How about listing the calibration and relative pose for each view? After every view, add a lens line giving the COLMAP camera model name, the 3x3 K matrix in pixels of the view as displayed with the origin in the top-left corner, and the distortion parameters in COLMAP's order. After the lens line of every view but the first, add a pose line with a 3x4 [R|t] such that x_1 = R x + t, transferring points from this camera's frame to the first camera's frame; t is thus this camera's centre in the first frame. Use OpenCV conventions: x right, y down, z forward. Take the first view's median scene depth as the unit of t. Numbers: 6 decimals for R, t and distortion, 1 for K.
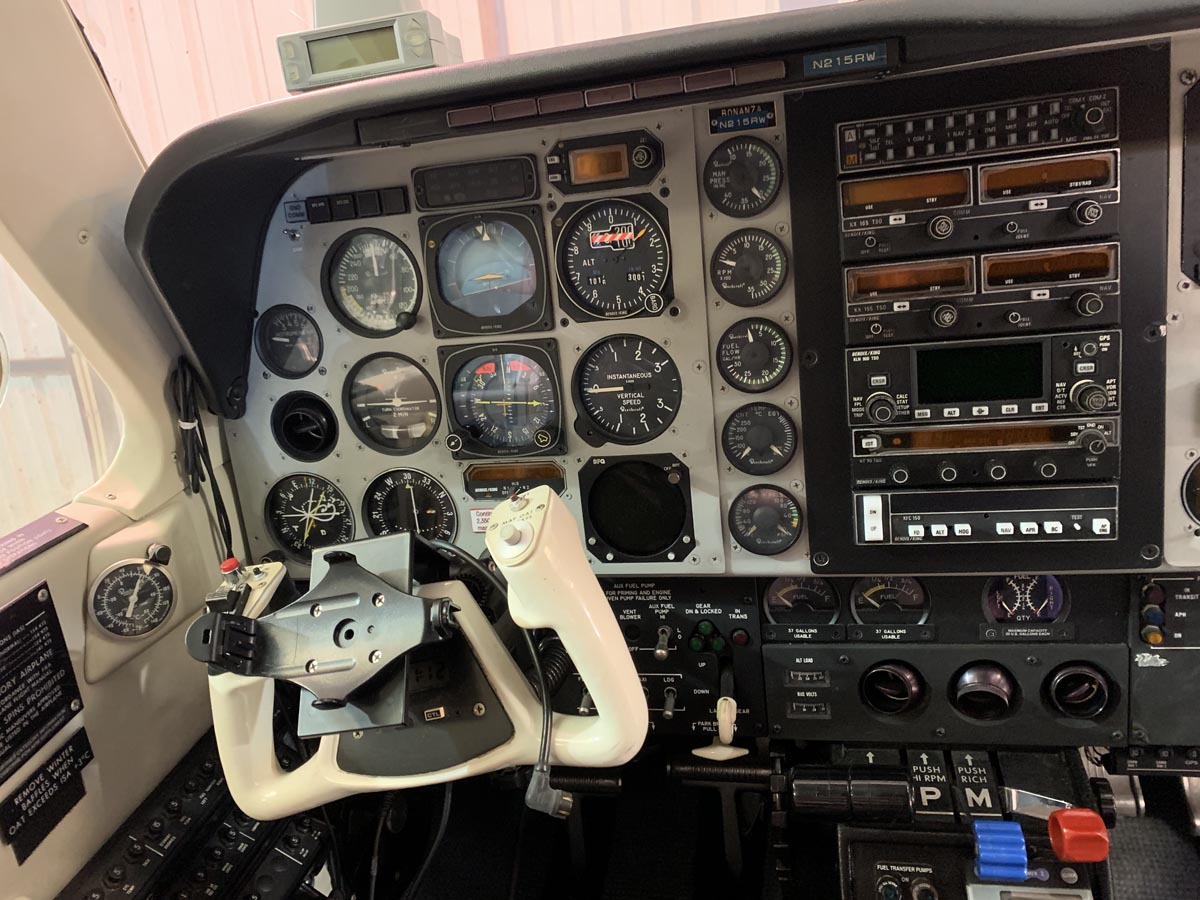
lens RADIAL K [[914.8, 0, 597.2], [0, 914.8, 439.9], [0, 0, 1]] dist [0.034237, -0.033849]
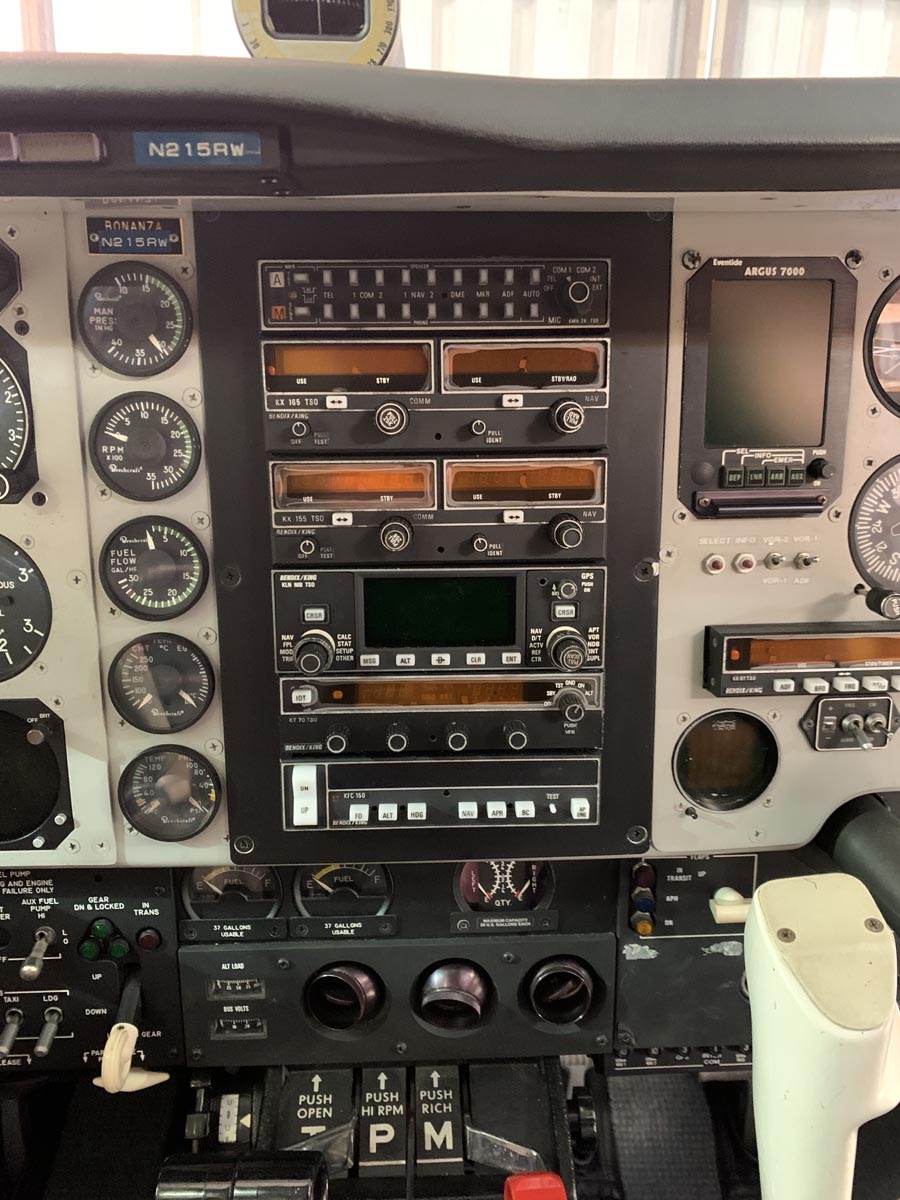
lens RADIAL K [[914.8, 0, 446.0], [0, 914.8, 588.8], [0, 0, 1]] dist [0.034237, -0.033849]
pose [[0.964434, 0.040731, 0.261167, 0.202798], [-0.038609, 0.999166, -0.013254, -0.075203], [-0.261489, 0.002700, 0.965203, 0.242367]]
